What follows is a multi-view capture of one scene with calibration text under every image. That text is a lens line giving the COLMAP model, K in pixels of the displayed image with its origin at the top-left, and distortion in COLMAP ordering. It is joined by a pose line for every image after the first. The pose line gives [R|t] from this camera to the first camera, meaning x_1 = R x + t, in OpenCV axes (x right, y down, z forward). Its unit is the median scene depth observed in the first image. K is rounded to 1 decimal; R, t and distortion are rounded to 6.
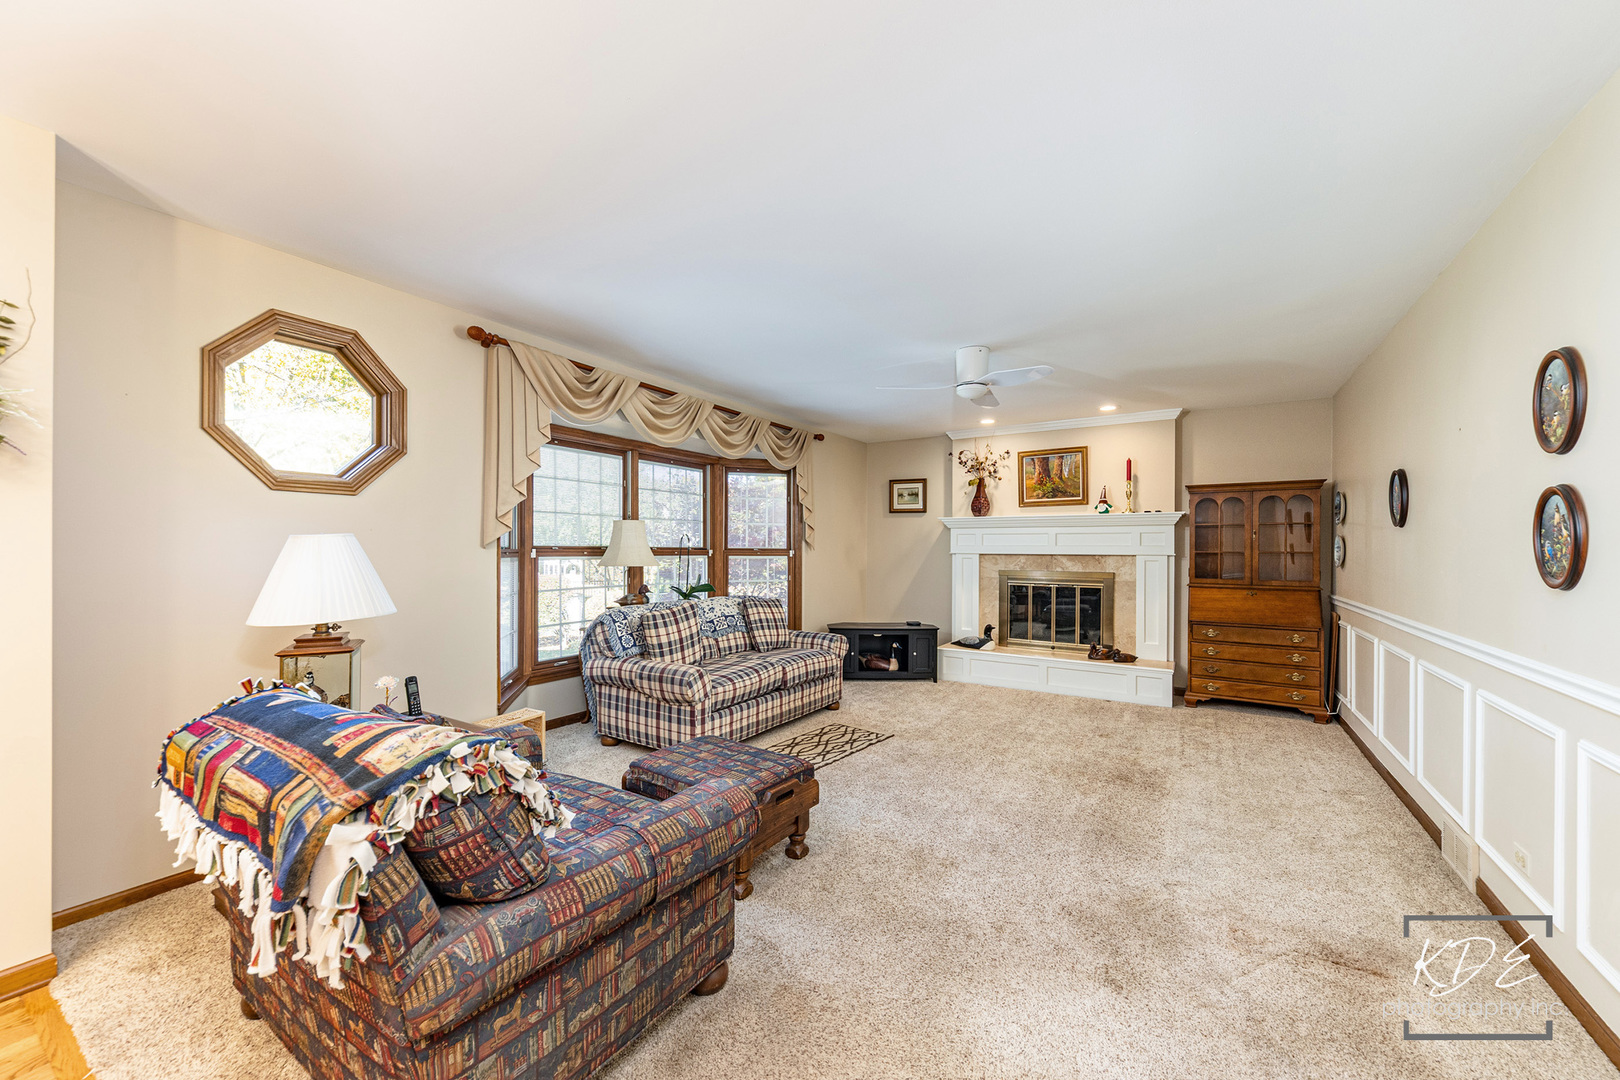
lens RADIAL K [[649.7, 0, 770.9], [0, 649.7, 546.2], [0, 0, 1]] dist [0.013682, 0.000381]
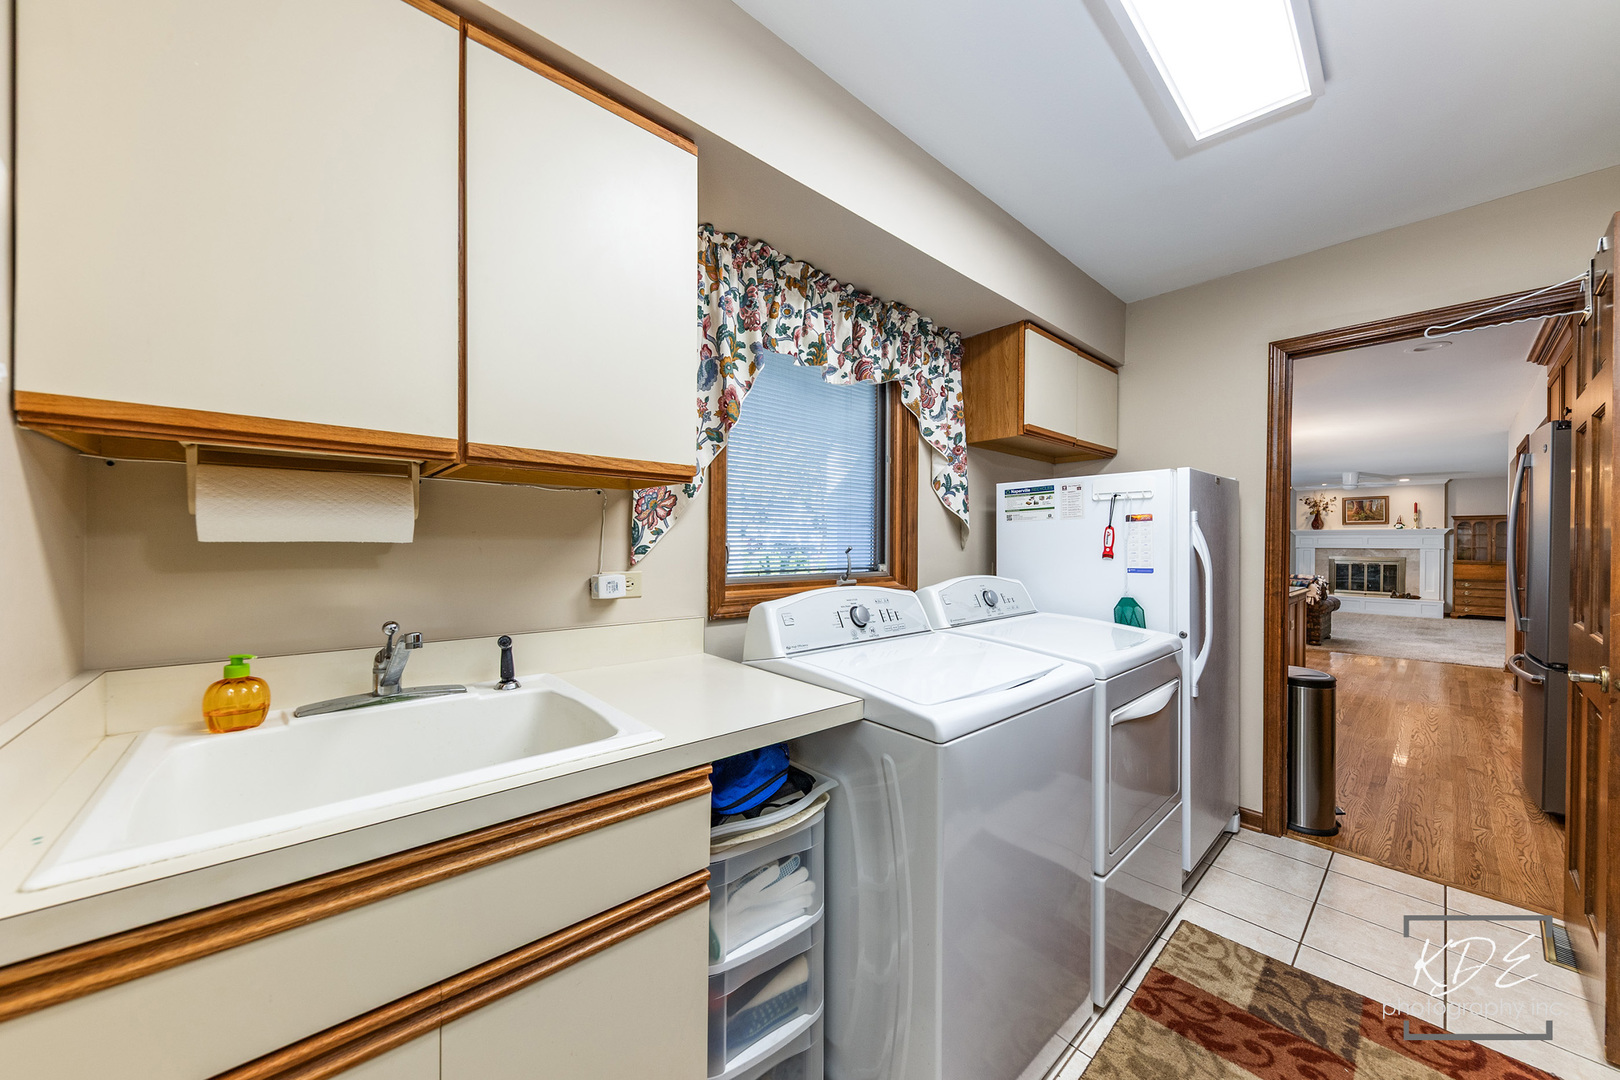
lens RADIAL K [[567.1, 0, 798.2], [0, 567.1, 546.8], [0, 0, 1]] dist [0.018672, 0.000152]
pose [[0.960343, -0.002111, -0.278813, -0.807169], [0.003652, 0.999981, 0.005007, -0.008947], [0.278797, -0.005827, 0.960333, -1.292174]]
